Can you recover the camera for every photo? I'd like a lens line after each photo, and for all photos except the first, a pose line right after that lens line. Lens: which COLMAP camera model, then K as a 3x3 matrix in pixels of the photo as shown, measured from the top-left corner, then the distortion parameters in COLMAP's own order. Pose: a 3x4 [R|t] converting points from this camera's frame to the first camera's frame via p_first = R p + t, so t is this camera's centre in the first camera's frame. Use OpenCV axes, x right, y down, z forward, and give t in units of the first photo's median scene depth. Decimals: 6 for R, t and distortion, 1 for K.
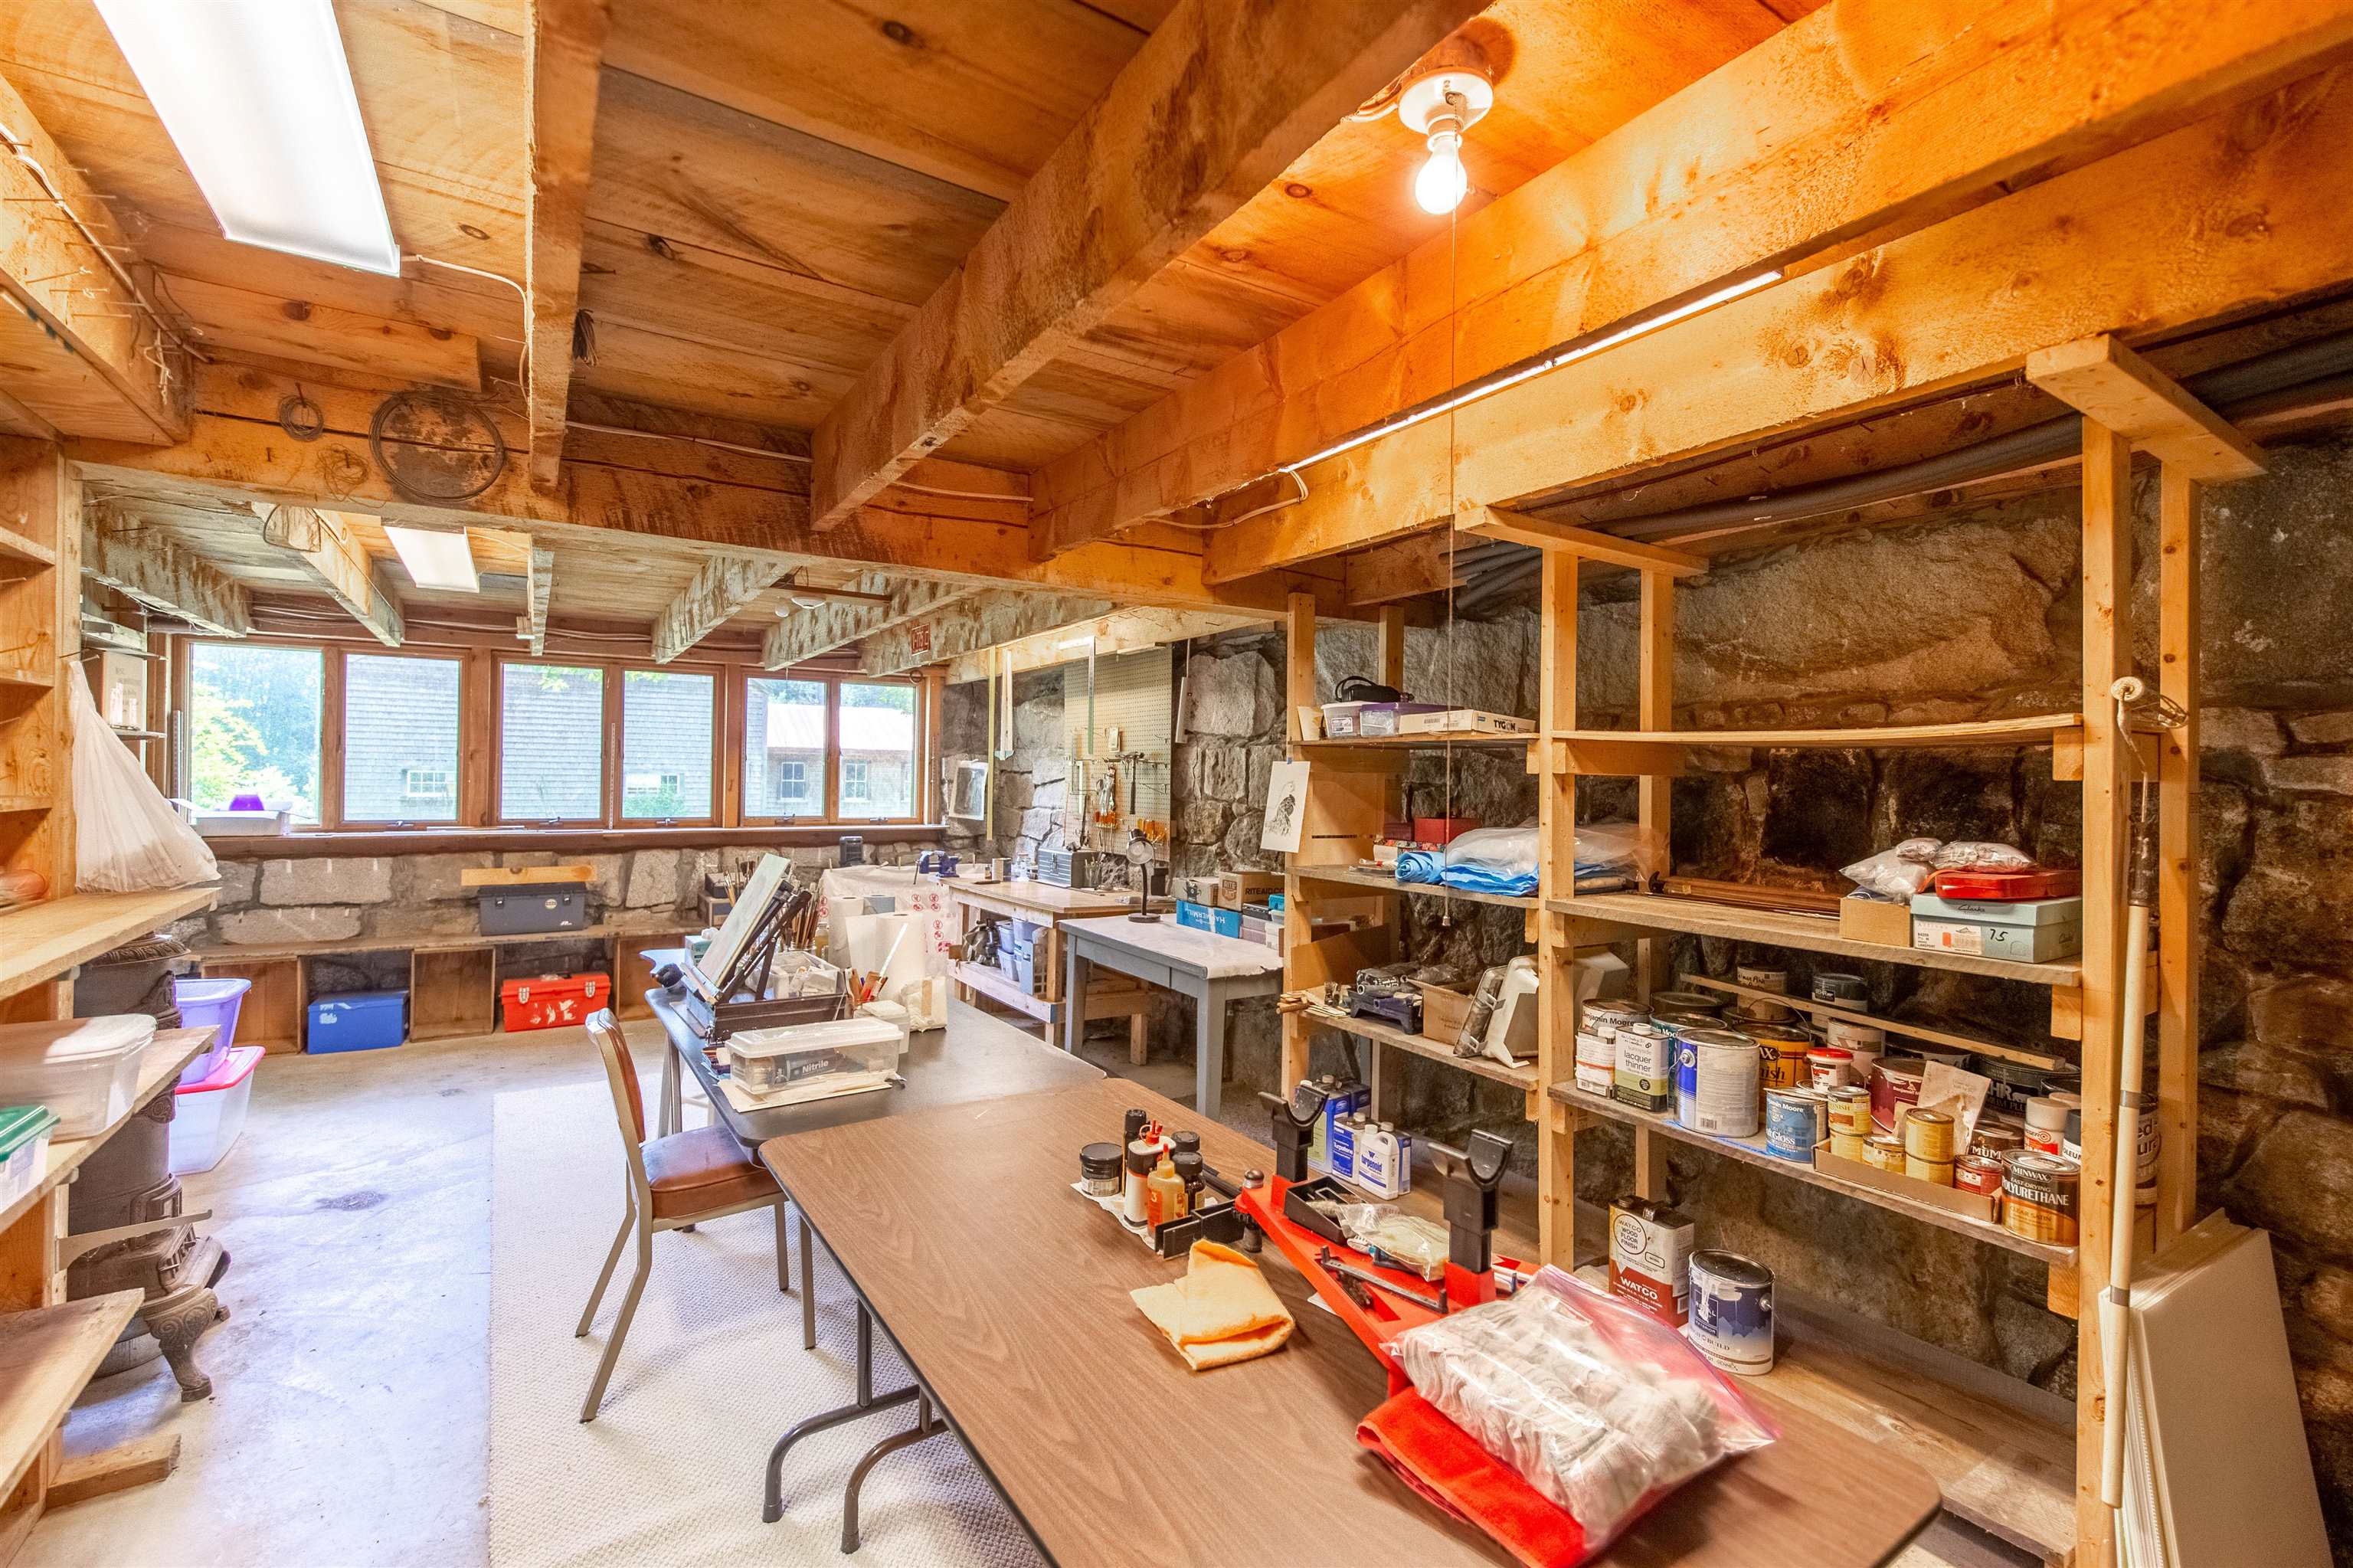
lens RADIAL K [[1010.6, 0, 1173.0], [0, 1010.6, 776.5], [0, 0, 1]] dist [0.001648, -0.001027]
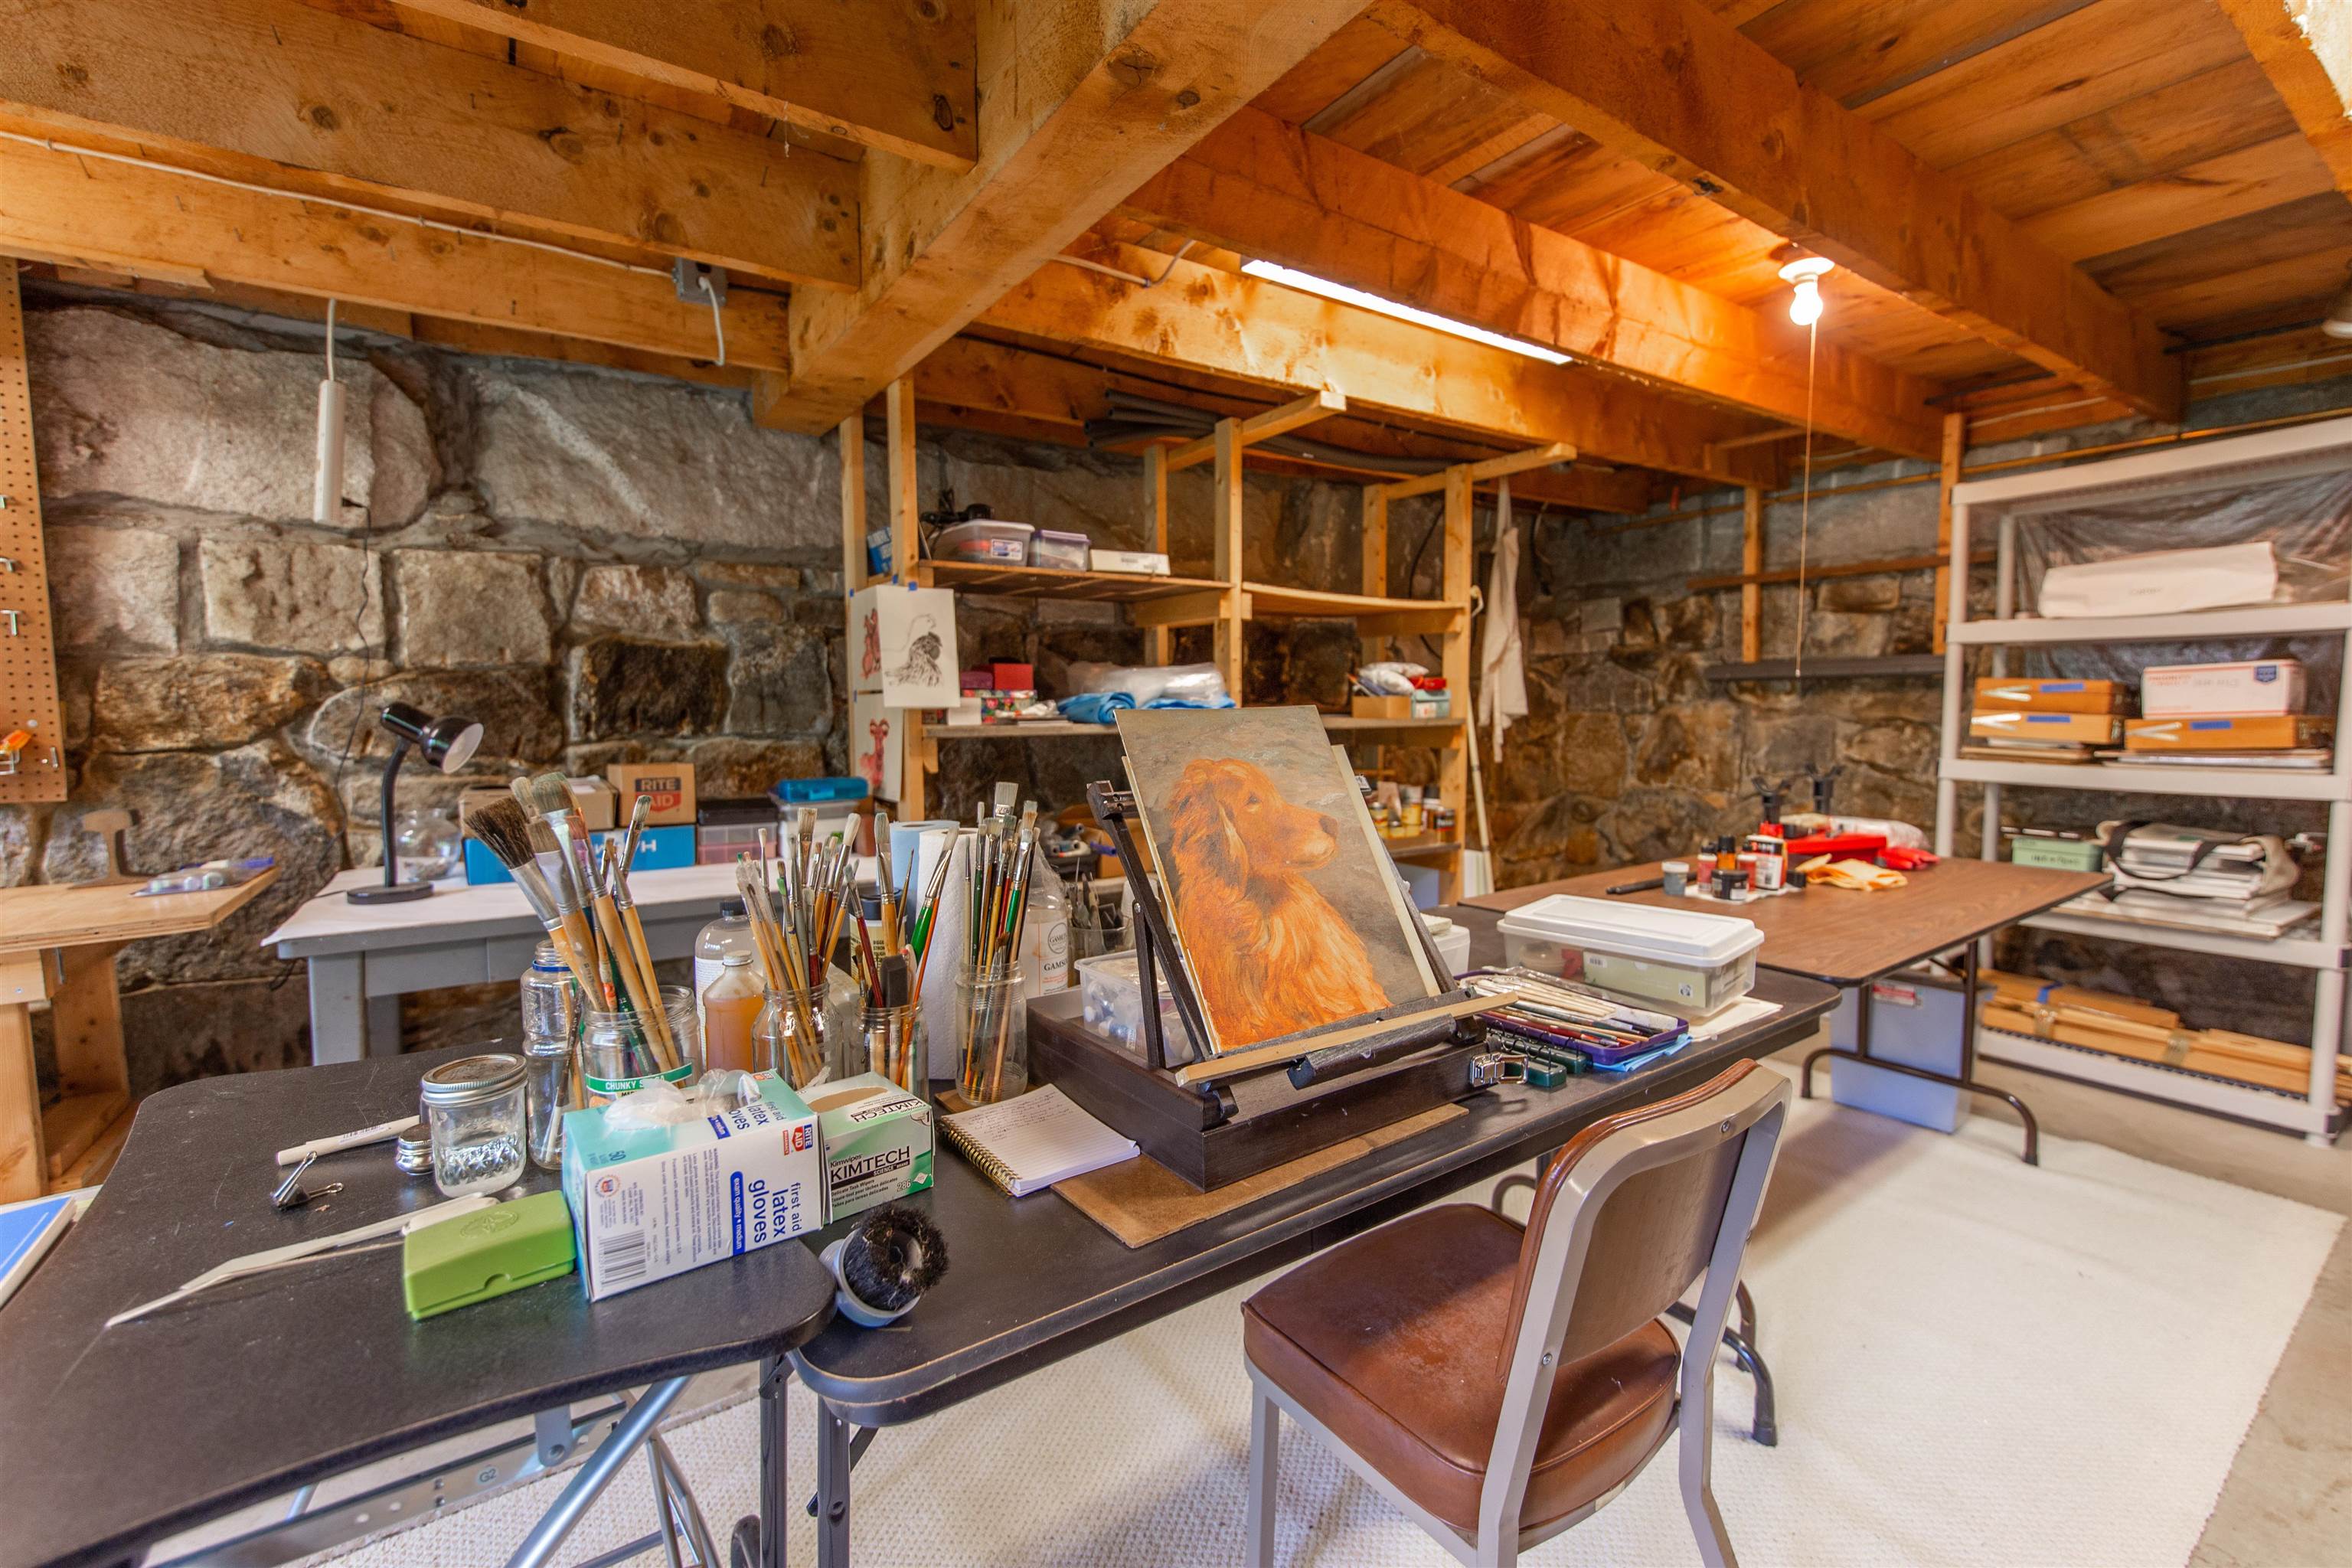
lens RADIAL K [[1010.1, 0, 1170.8], [0, 1010.1, 781.6], [0, 0, 1]] dist [0.001648, -0.001027]
pose [[-0.029477, -0.098555, 0.994695, -0.471175], [0.001763, 0.995121, 0.098649, 0.039368], [-0.999564, 0.004661, -0.029159, 0.605585]]
